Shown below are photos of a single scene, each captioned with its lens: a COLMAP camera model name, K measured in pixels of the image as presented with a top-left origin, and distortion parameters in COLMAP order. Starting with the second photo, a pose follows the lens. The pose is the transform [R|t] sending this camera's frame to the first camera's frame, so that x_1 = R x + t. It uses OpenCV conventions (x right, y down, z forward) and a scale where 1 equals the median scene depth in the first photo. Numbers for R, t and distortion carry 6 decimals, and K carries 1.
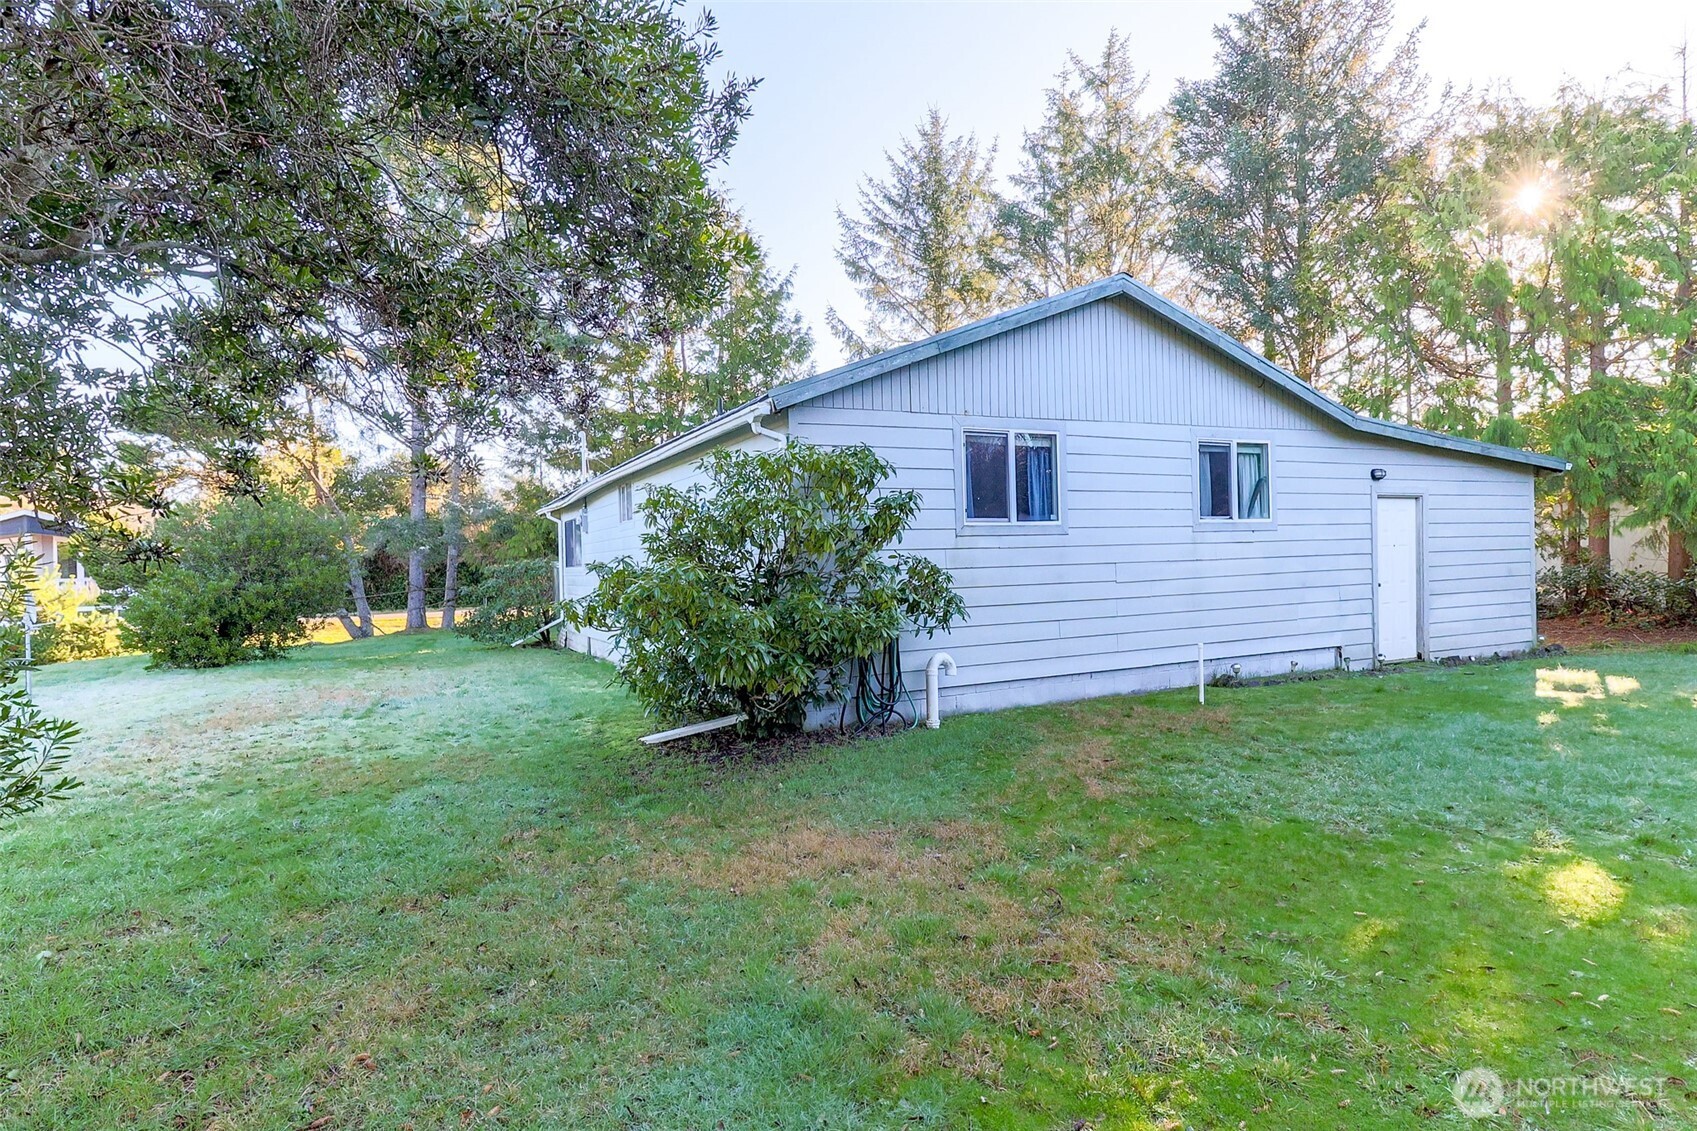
lens RADIAL K [[844.1, 0, 848.5], [0, 844.1, 565.5], [0, 0, 1]] dist [0.016725, -0.000291]
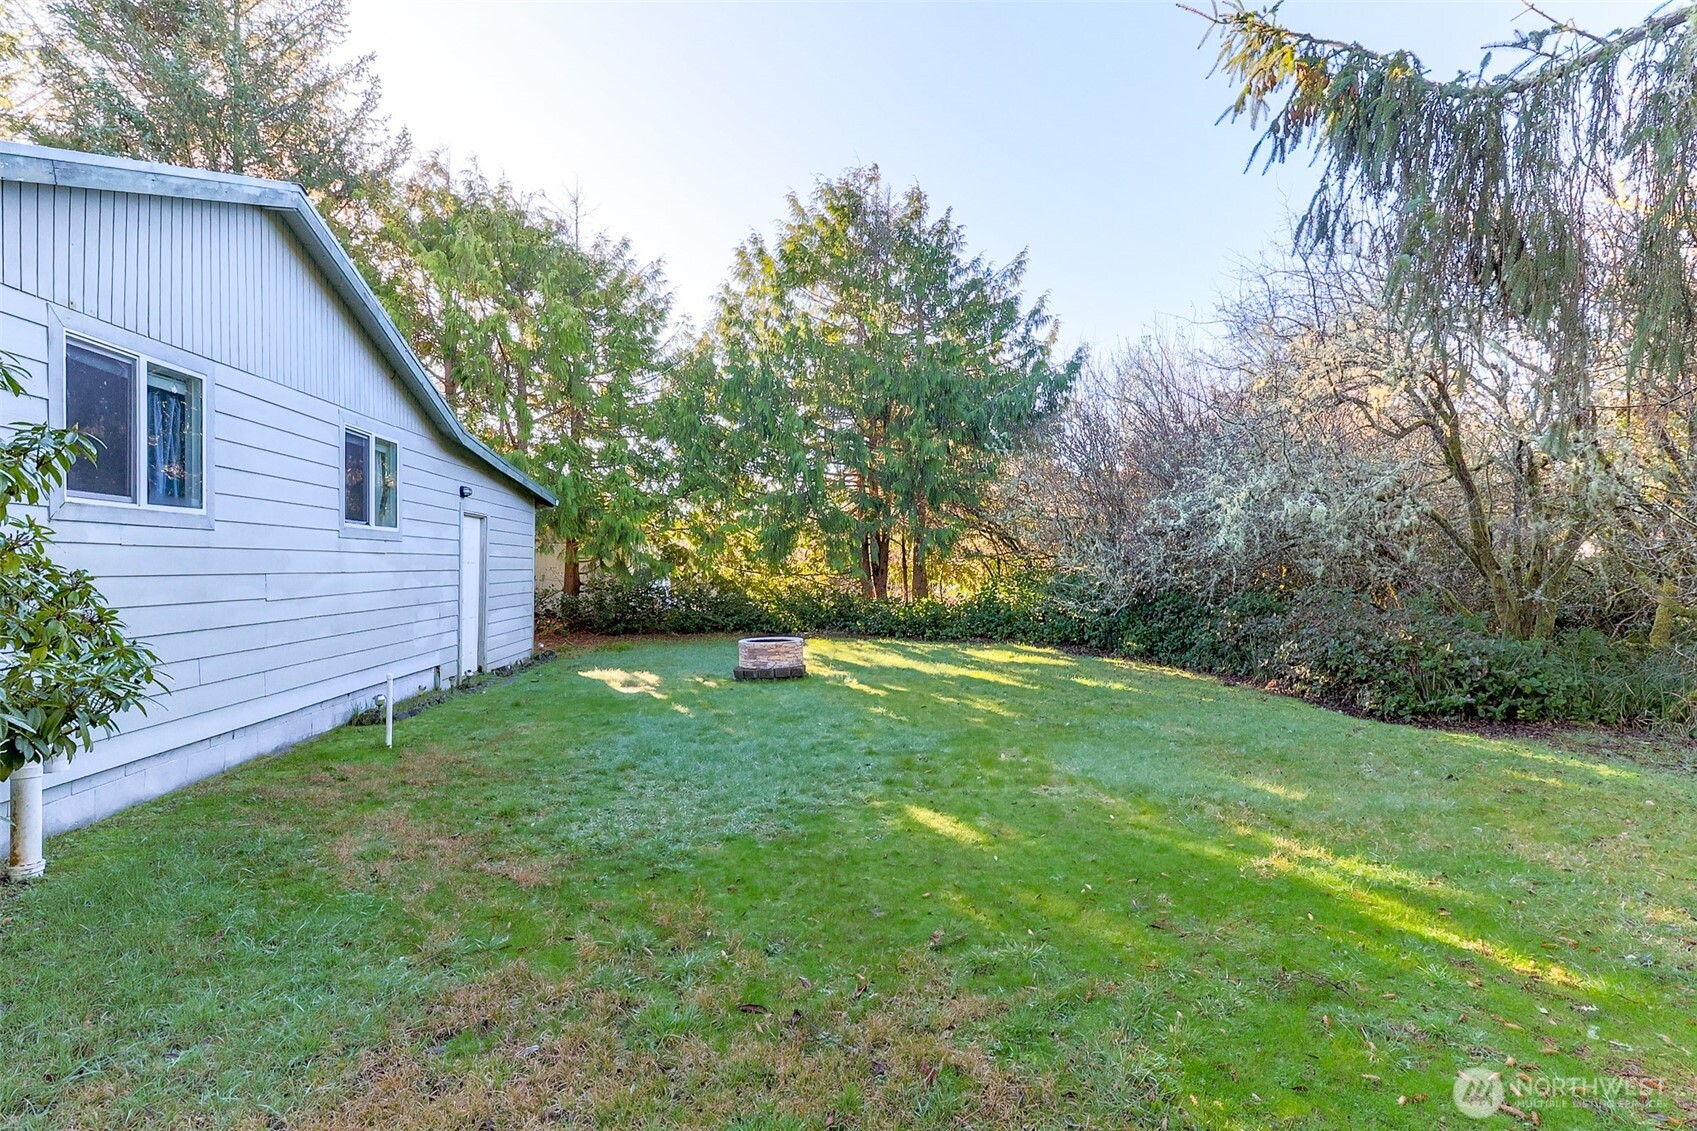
lens RADIAL K [[844.1, 0, 848.5], [0, 844.1, 565.5], [0, 0, 1]] dist [0.016725, -0.000291]
pose [[0.354574, 0.033431, 0.934430, -0.197992], [-0.015249, 0.999434, -0.029971, 0.004403], [-0.934903, -0.003622, 0.354884, 0.284009]]
